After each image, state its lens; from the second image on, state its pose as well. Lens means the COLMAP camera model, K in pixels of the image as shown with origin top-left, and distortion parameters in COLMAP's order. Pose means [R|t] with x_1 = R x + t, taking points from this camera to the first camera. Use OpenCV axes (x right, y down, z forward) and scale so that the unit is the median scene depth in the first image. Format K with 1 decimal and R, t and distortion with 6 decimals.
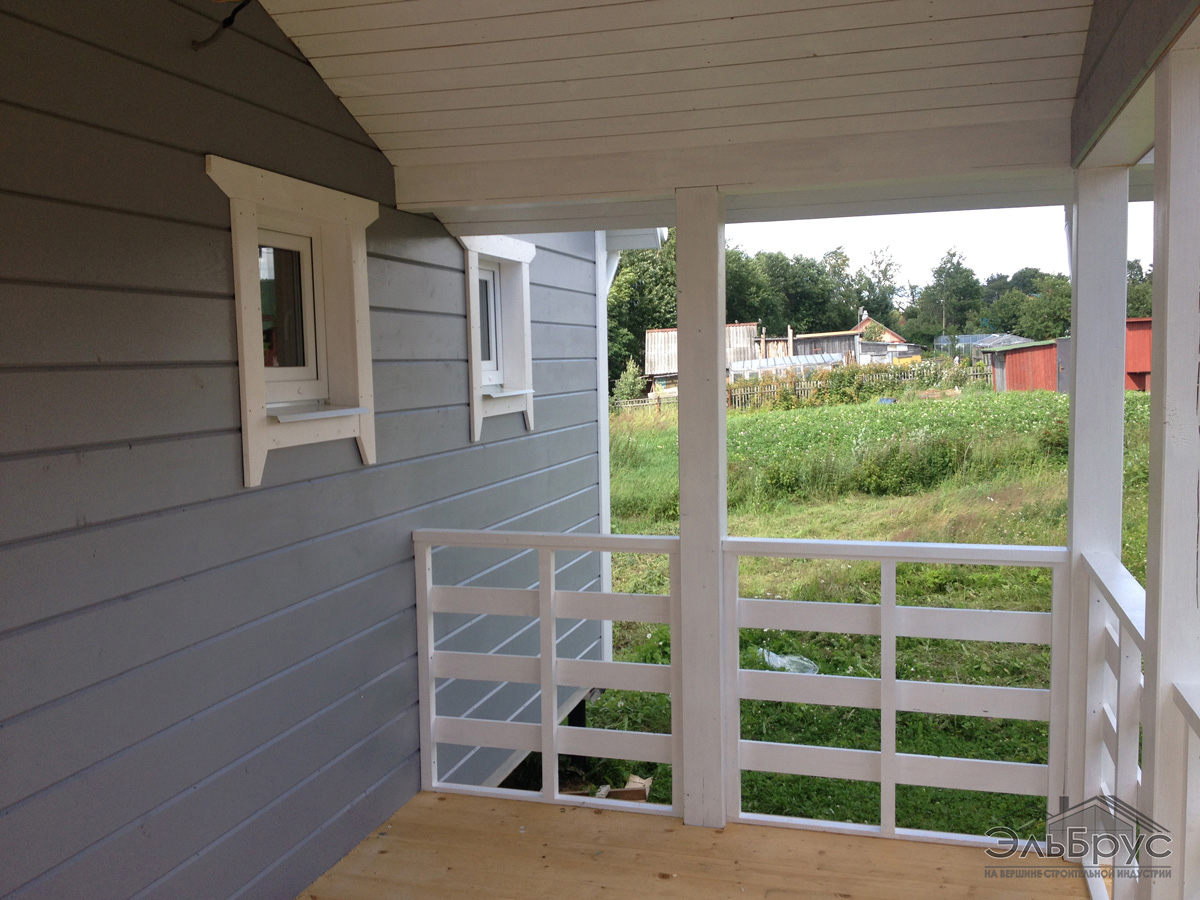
lens RADIAL K [[1124.0, 0, 592.7], [0, 1124.0, 444.6], [0, 0, 1]] dist [0.159409, -0.382797]
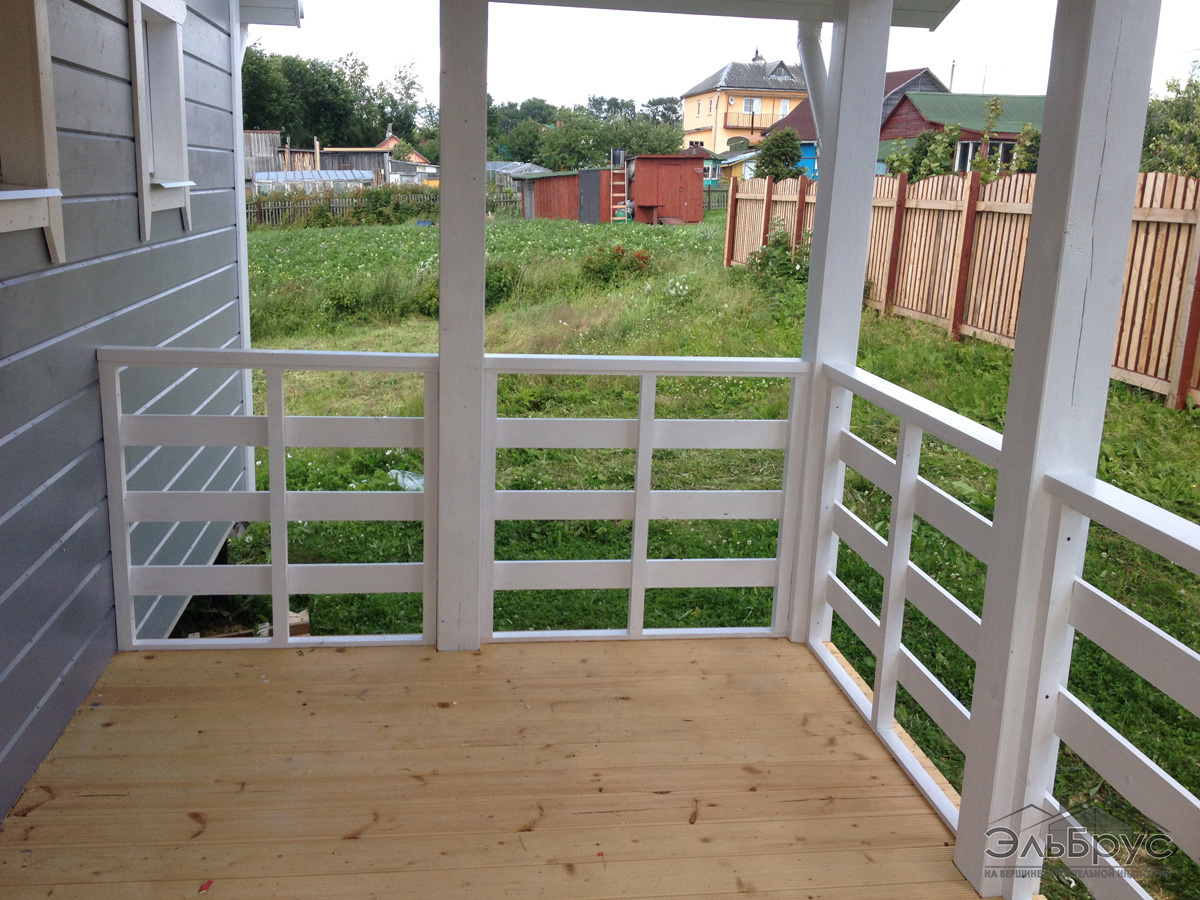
lens RADIAL K [[1124.0, 0, 592.7], [0, 1124.0, 444.6], [0, 0, 1]] dist [0.159409, -0.382797]
pose [[0.910280, -0.041274, 0.411930, -0.109102], [-0.022699, 0.988545, 0.149210, 0.008716], [-0.413370, -0.145173, 0.898916, 0.064593]]
